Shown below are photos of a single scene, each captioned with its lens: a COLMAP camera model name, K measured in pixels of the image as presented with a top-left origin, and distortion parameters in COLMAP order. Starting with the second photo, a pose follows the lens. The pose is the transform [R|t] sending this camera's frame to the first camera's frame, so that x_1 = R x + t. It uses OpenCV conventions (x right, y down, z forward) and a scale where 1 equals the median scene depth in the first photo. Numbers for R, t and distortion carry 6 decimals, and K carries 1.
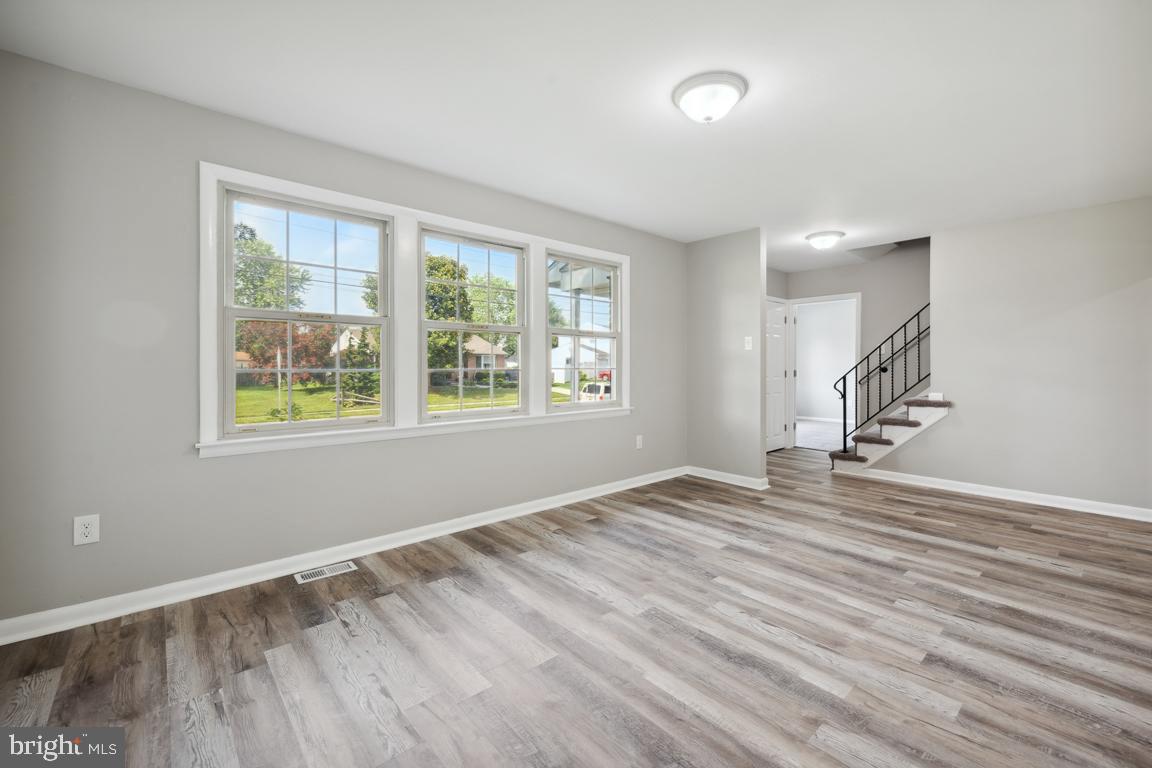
lens RADIAL K [[478.2, 0, 570.3], [0, 478.2, 363.9], [0, 0, 1]] dist [0.003797, 0.001297]
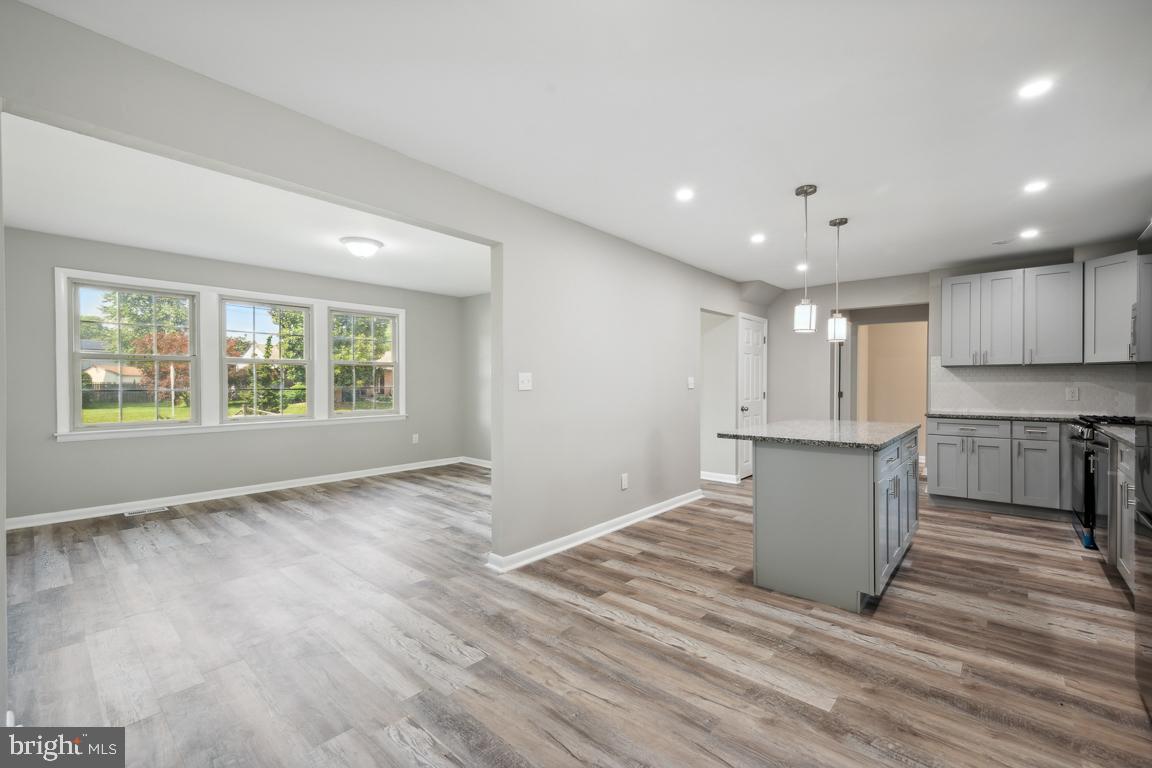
lens RADIAL K [[478.2, 0, 571.2], [0, 478.2, 386.7], [0, 0, 1]] dist [0.003797, 0.001297]
pose [[0.991791, 0.001102, 0.127865, 0.781584], [-0.003045, 0.999883, 0.015002, -0.029094], [-0.127833, -0.015269, 0.991678, -0.881371]]
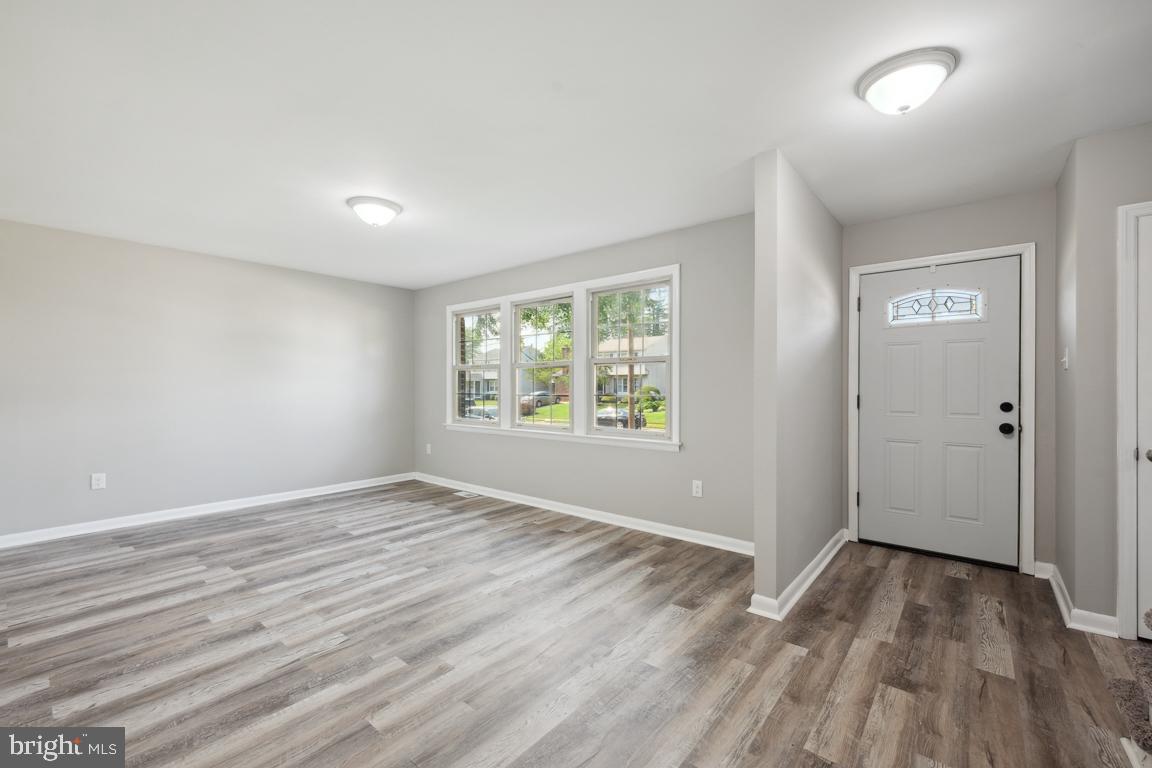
lens RADIAL K [[478.2, 0, 601.7], [0, 478.2, 391.7], [0, 0, 1]] dist [0.003797, 0.001297]
pose [[0.174684, 0.008856, -0.984585, 1.669944], [0.007493, 0.999919, 0.010323, -0.015856], [0.984596, -0.009181, 0.174603, 1.297174]]
